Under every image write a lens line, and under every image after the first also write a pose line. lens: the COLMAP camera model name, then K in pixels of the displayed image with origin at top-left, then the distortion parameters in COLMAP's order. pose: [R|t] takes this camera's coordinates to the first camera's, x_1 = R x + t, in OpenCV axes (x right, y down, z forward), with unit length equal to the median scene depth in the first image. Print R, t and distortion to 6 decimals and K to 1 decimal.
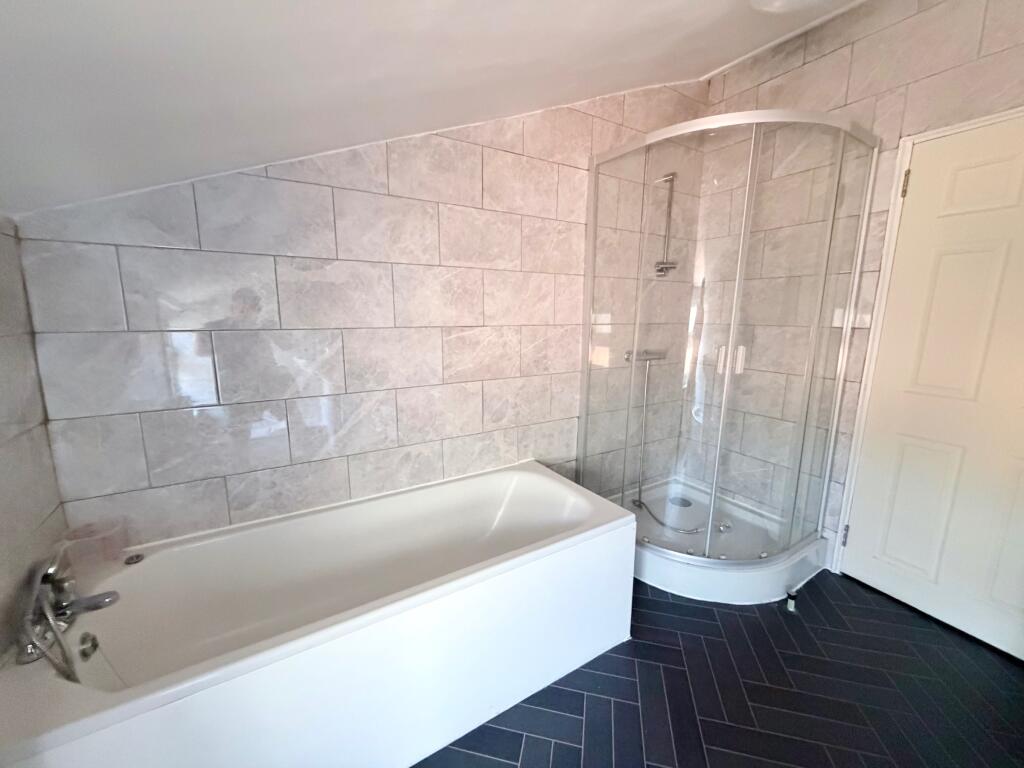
lens RADIAL K [[406.8, 0, 511.9], [0, 406.8, 385.8], [0, 0, 1]] dist [0.000527, 0.000788]
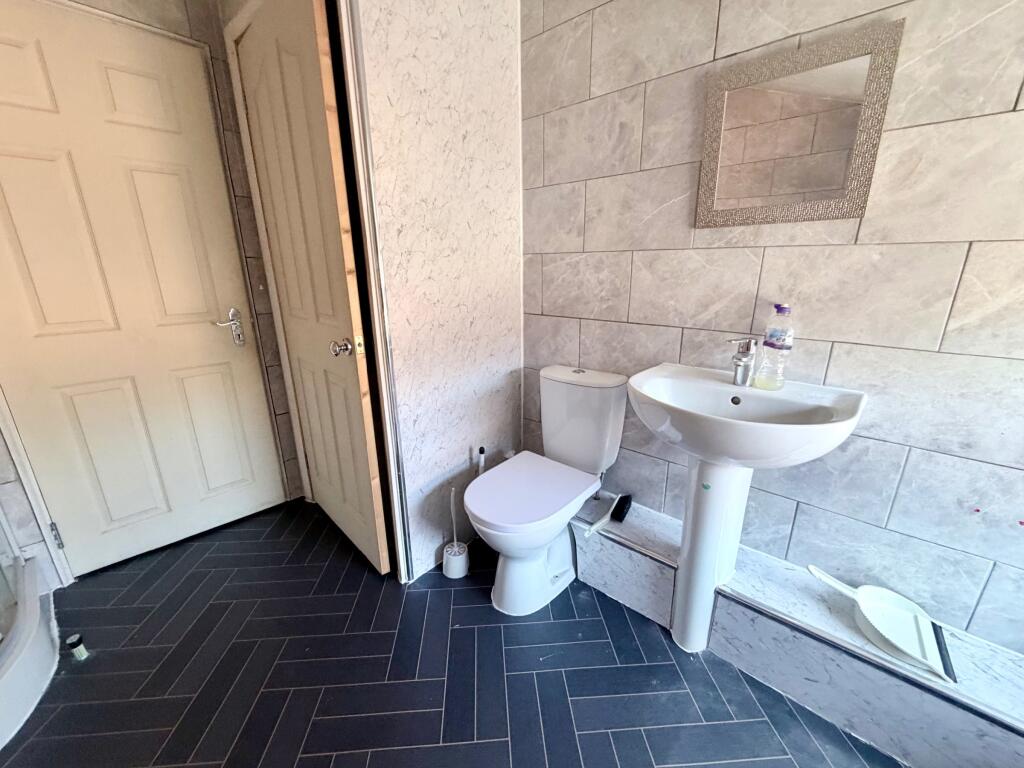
lens RADIAL K [[406.8, 0, 513.1], [0, 406.8, 383.3], [0, 0, 1]] dist [0.000527, 0.000788]
pose [[-0.295923, -0.275055, 0.914754, -0.056130], [0.168976, 0.927468, 0.333542, -0.008638], [-0.940147, 0.253274, -0.227981, 0.296998]]
